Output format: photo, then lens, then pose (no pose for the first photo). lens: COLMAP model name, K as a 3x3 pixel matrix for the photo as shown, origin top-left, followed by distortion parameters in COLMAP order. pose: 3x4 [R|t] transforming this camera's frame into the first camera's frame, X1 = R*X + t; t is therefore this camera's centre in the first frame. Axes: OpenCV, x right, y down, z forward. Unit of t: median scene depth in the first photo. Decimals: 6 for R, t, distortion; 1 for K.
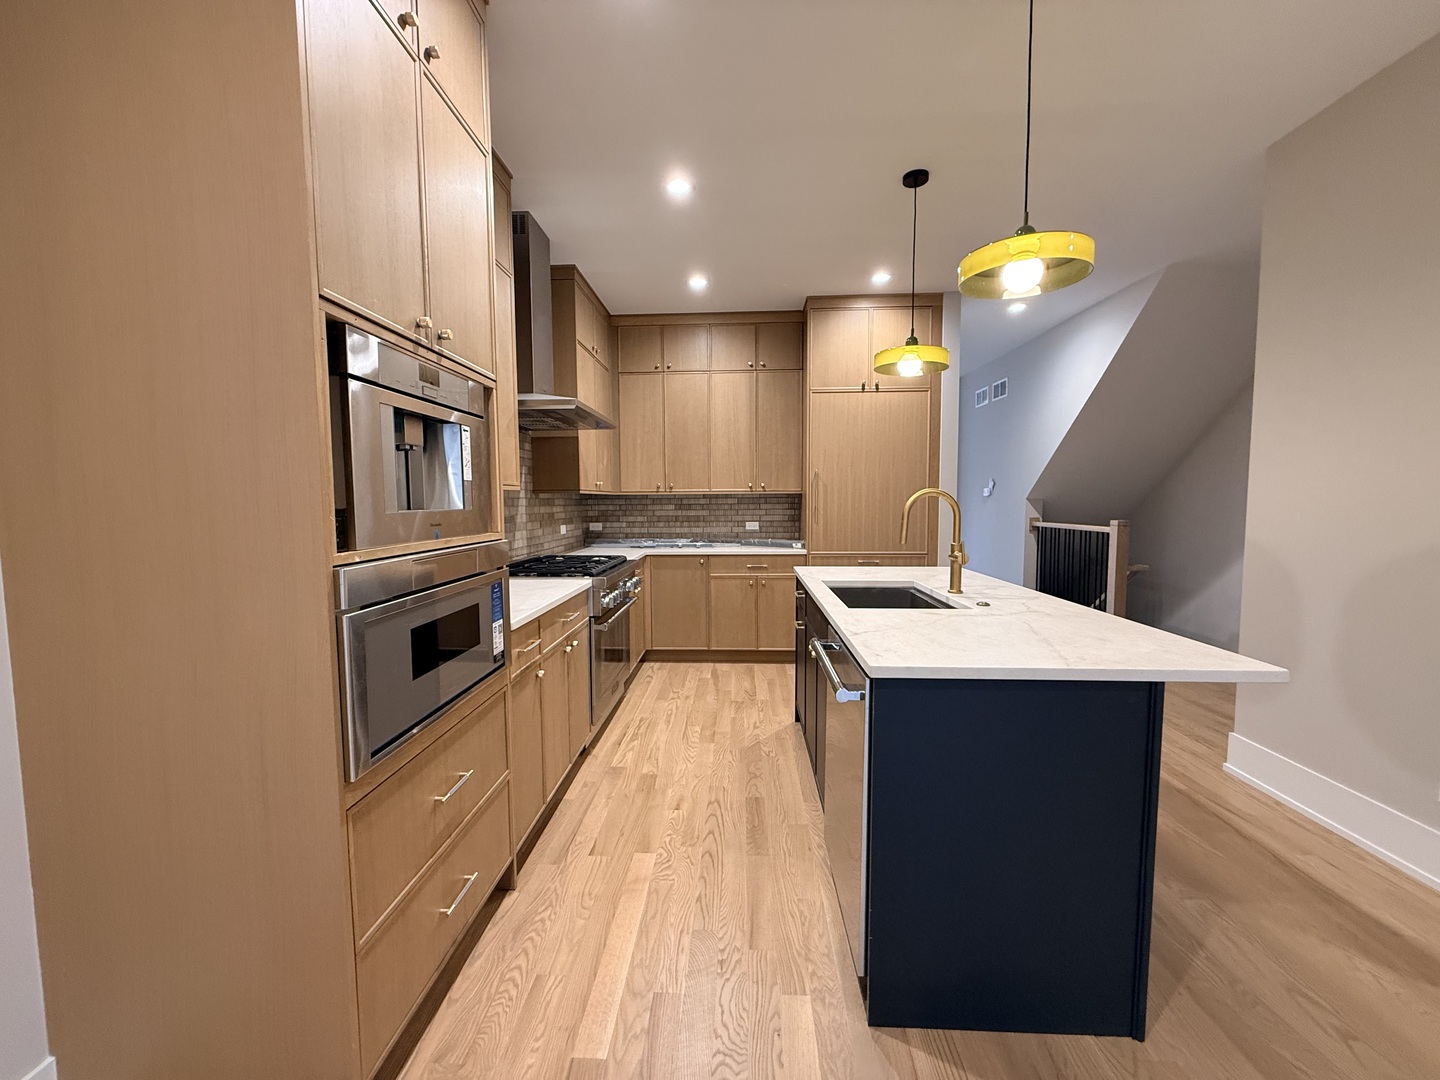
lens RADIAL K [[571.4, 0, 717.6], [0, 571.4, 538.3], [0, 0, 1]] dist [-0.001423, 0.000318]
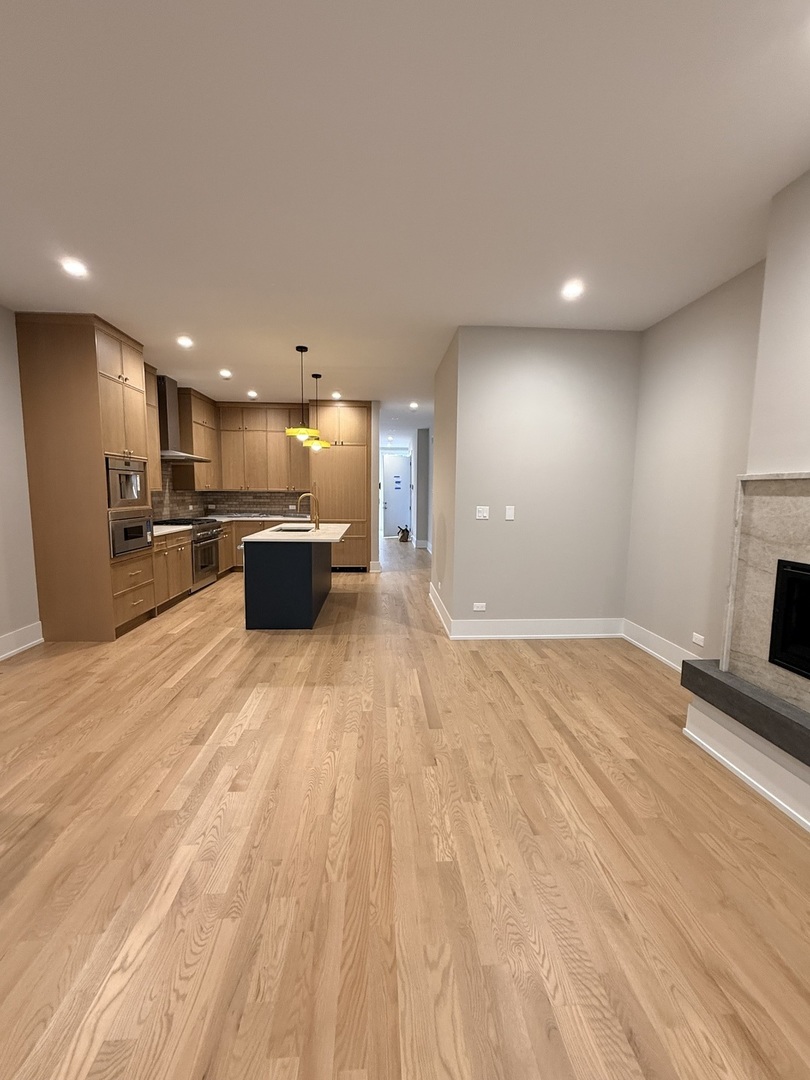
lens RADIAL K [[450.0, 0, 407.4], [0, 450.0, 540.1], [0, 0, 1]] dist [-0.002187, 0.001273]
pose [[0.993934, 0.005770, 0.109823, 0.587202], [-0.010487, 0.999045, 0.042425, 0.045025], [-0.109474, -0.043320, 0.993045, -1.260705]]
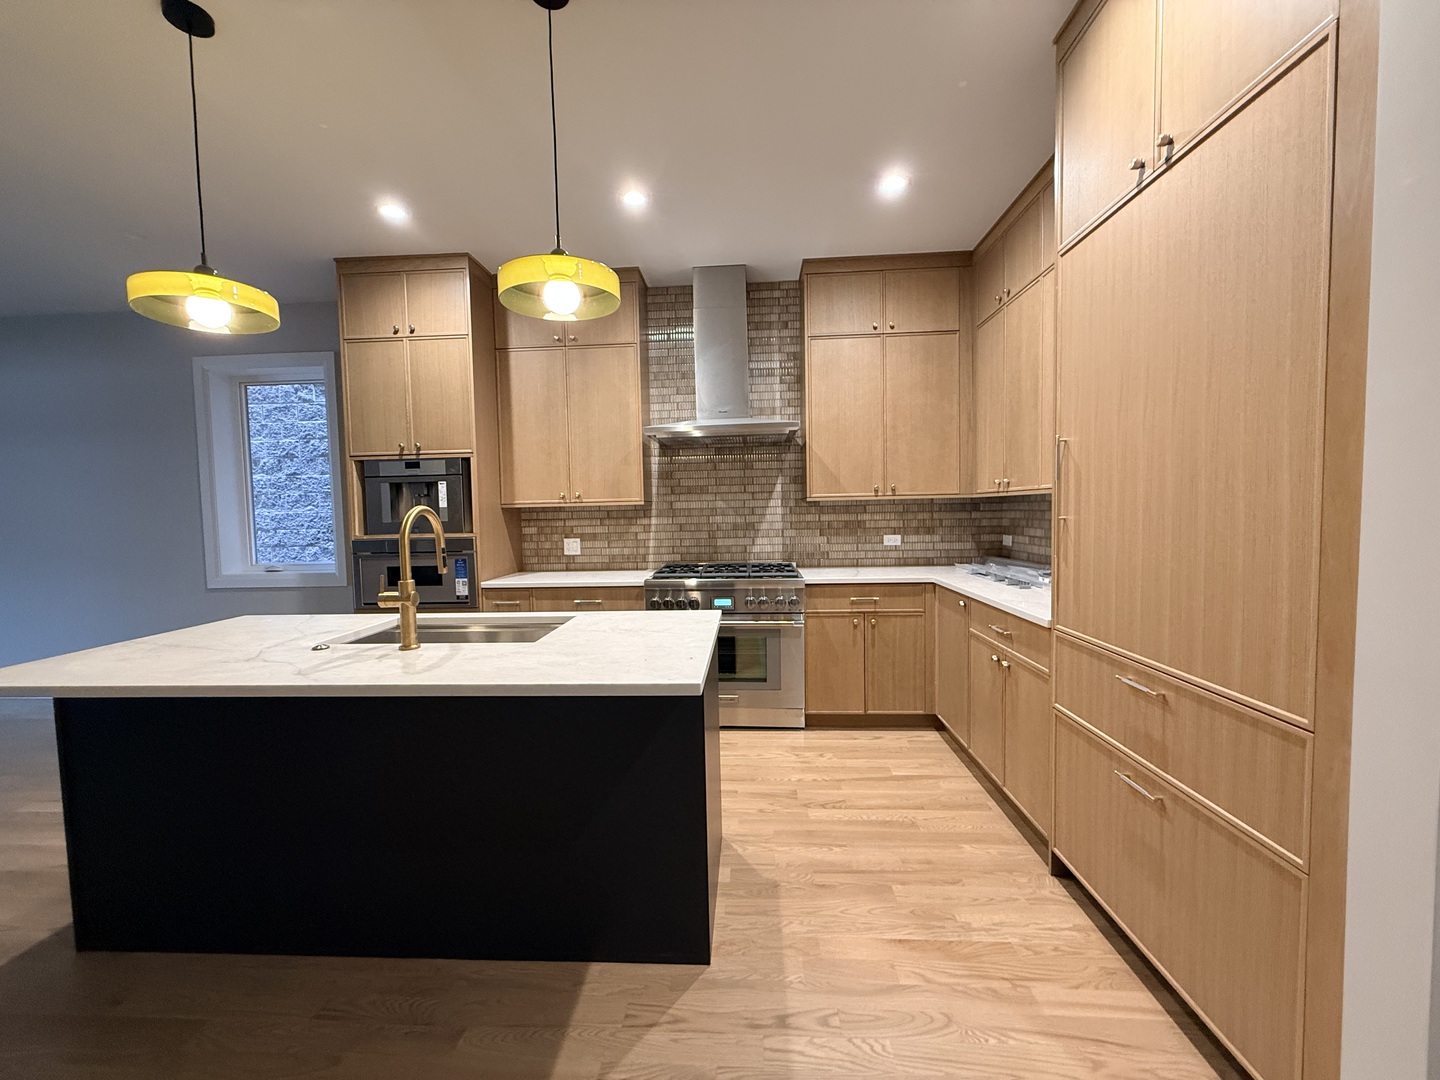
lens RADIAL K [[571.4, 0, 716.7], [0, 571.4, 540.7], [0, 0, 1]] dist [-0.001423, 0.000318]
pose [[-0.020978, 0.060432, -0.997952, 1.060804], [-0.045166, 0.997095, 0.061330, -0.097995], [0.998759, 0.046360, -0.018187, 1.319497]]
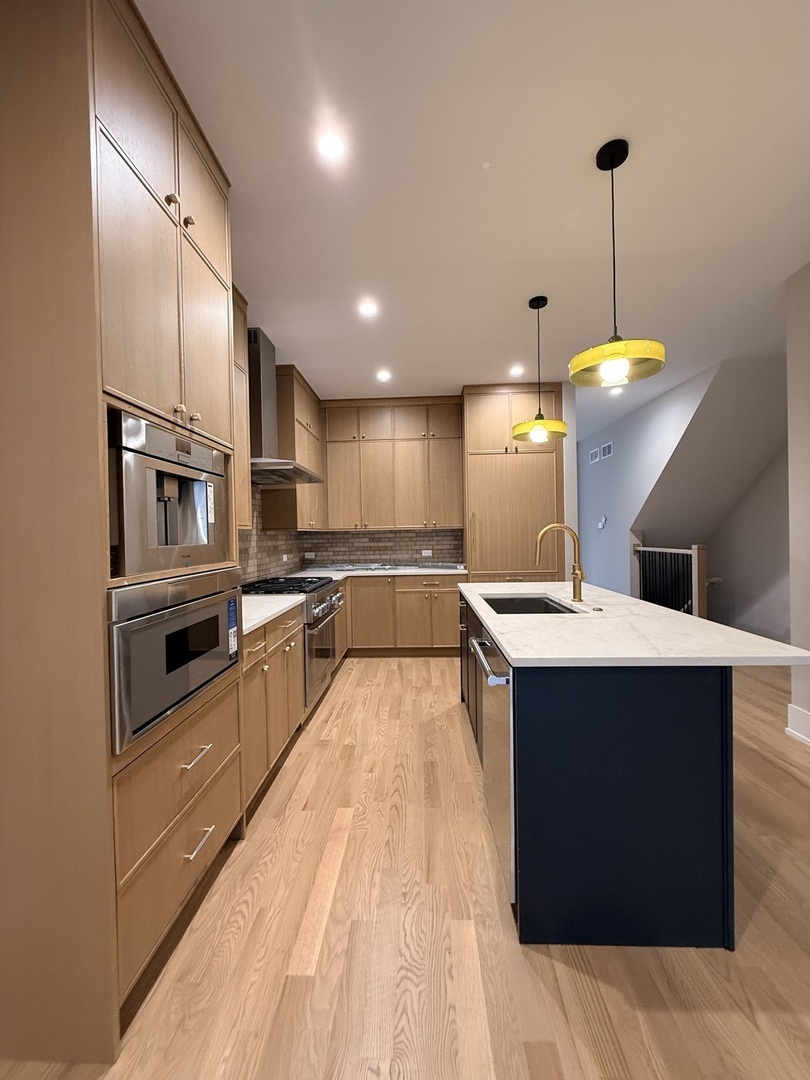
lens RADIAL K [[428.5, 0, 406.8], [0, 428.5, 536.0], [0, 0, 1]] dist [-0.001423, 0.000318]
pose [[0.999850, -0.014141, 0.010036, 0.008466], [0.014734, 0.997984, -0.061725, -0.000762], [-0.009143, 0.061864, 0.998043, -0.006439]]
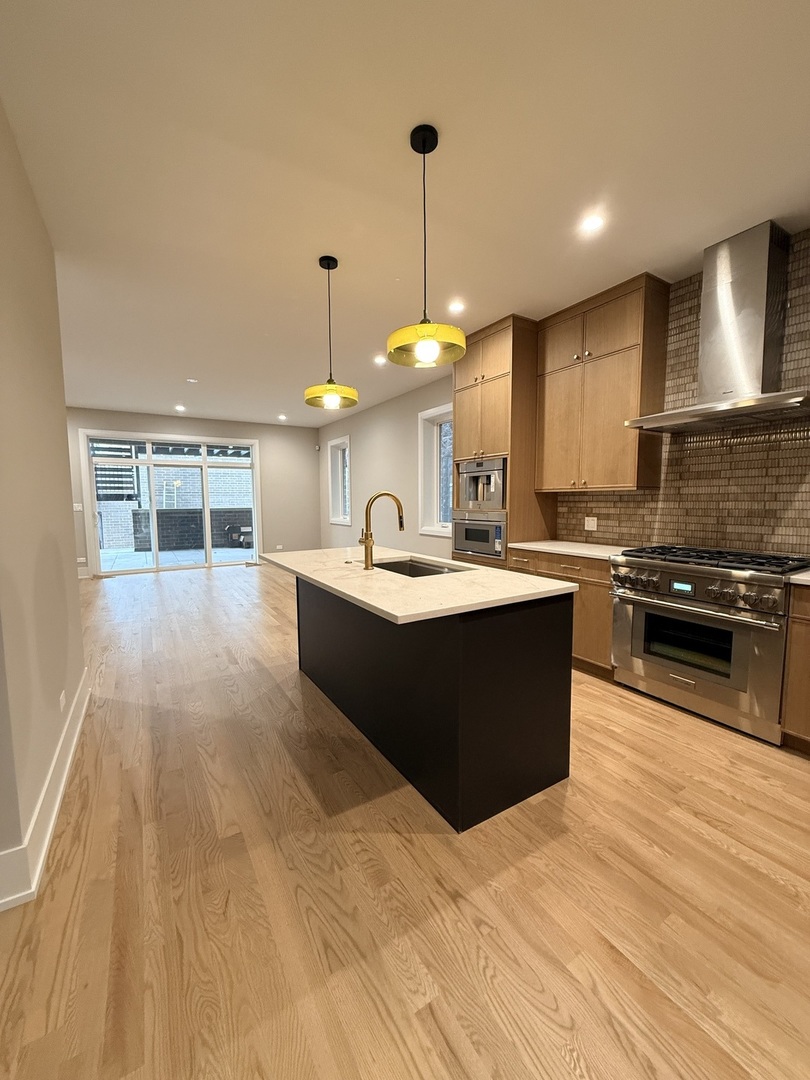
lens RADIAL K [[428.5, 0, 402.8], [0, 428.5, 537.6], [0, 0, 1]] dist [-0.001423, 0.000318]
pose [[-0.831918, 0.060375, -0.551605, 0.846474], [-0.025442, 0.988868, 0.146606, -0.119055], [0.554315, 0.135998, -0.821121, 1.753823]]
